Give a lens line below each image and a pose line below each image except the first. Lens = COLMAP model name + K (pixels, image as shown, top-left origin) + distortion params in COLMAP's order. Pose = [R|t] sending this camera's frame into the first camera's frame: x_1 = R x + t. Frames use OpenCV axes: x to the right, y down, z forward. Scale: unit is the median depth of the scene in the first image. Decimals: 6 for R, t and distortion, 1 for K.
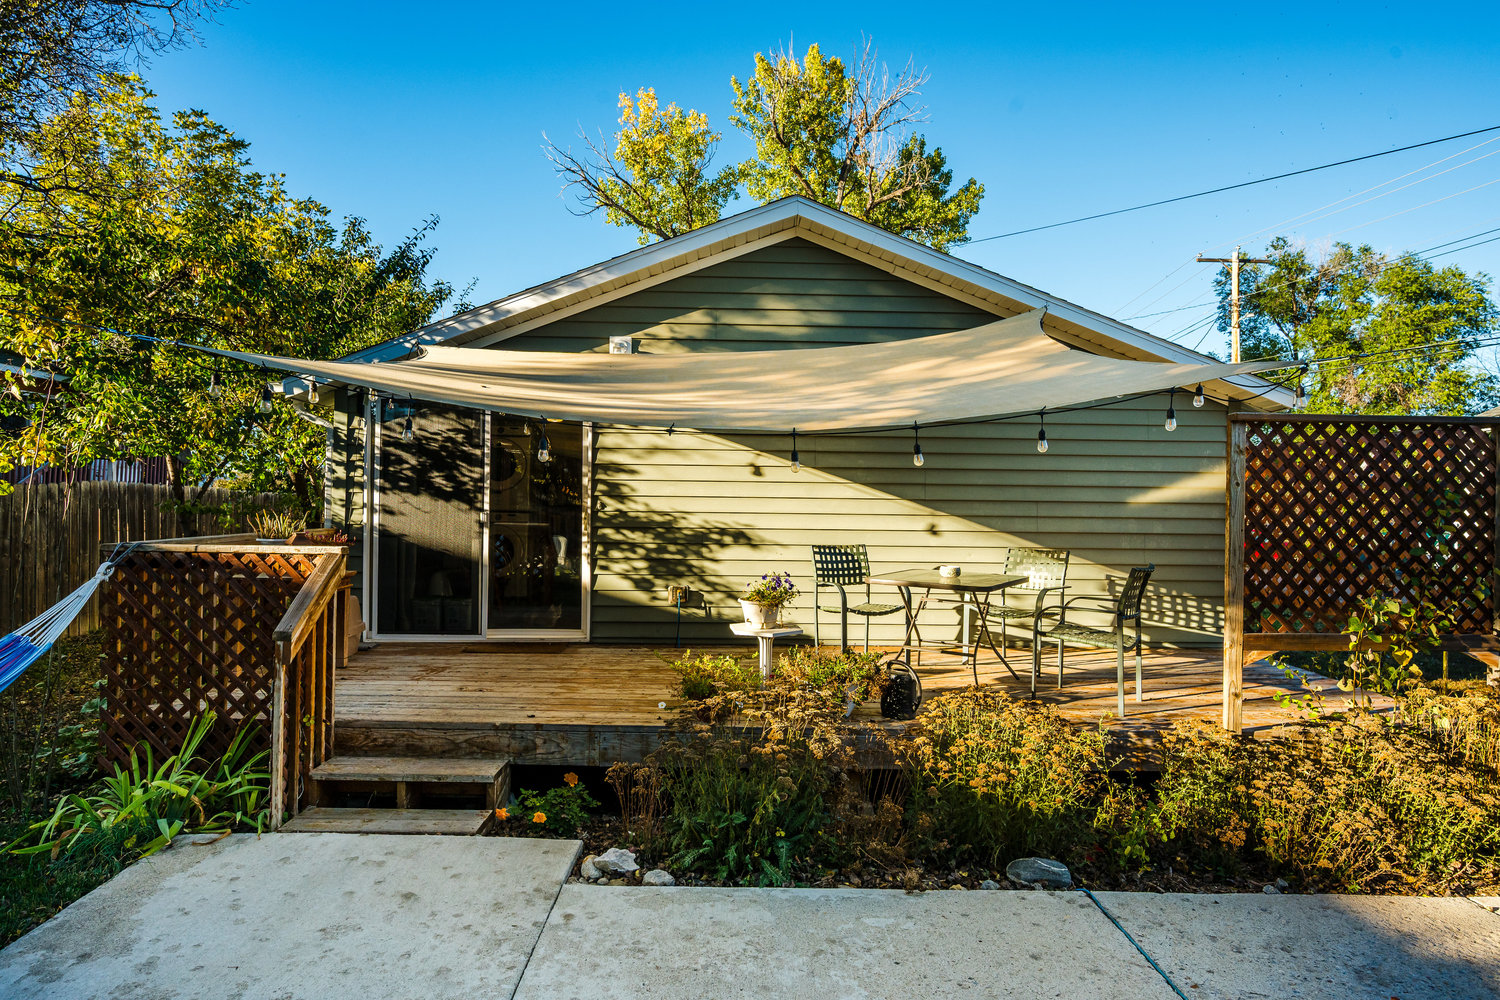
lens RADIAL K [[869.6, 0, 750.1], [0, 869.6, 499.3], [0, 0, 1]] dist [-0.006915, 0.002313]
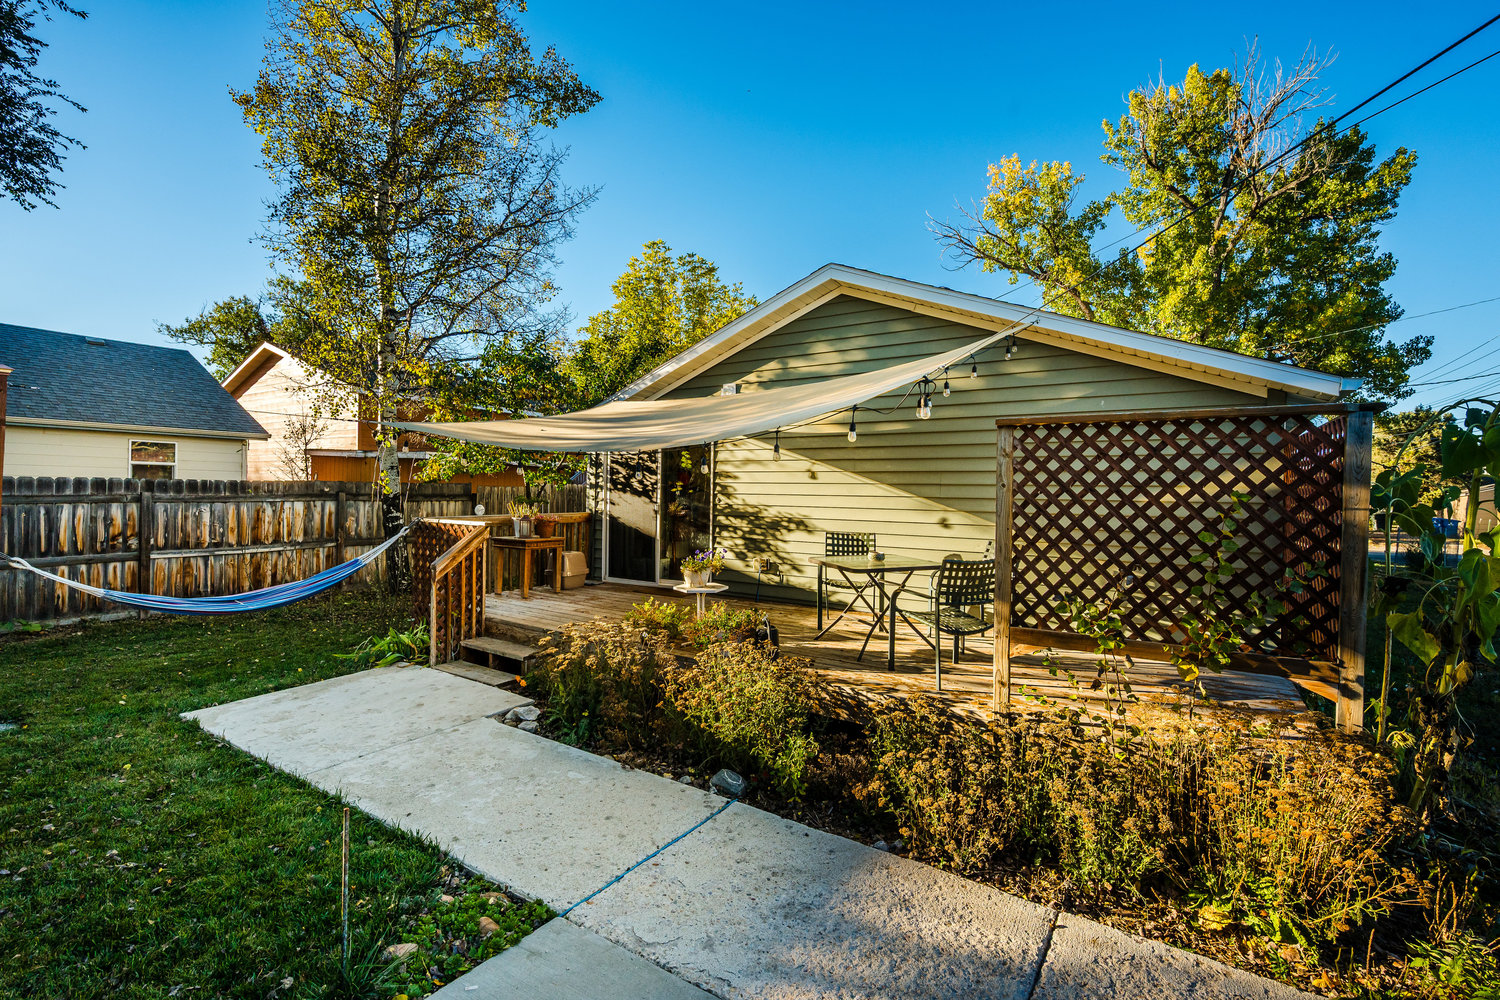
lens RADIAL K [[674.0, 0, 748.3], [0, 674.0, 493.0], [0, 0, 1]] dist [-0.003120, 0.000129]
pose [[0.821527, 0.000665, -0.570169, 0.517898], [-0.001231, 0.999999, -0.000608, -0.004808], [0.570168, 0.001201, 0.821528, 0.096106]]
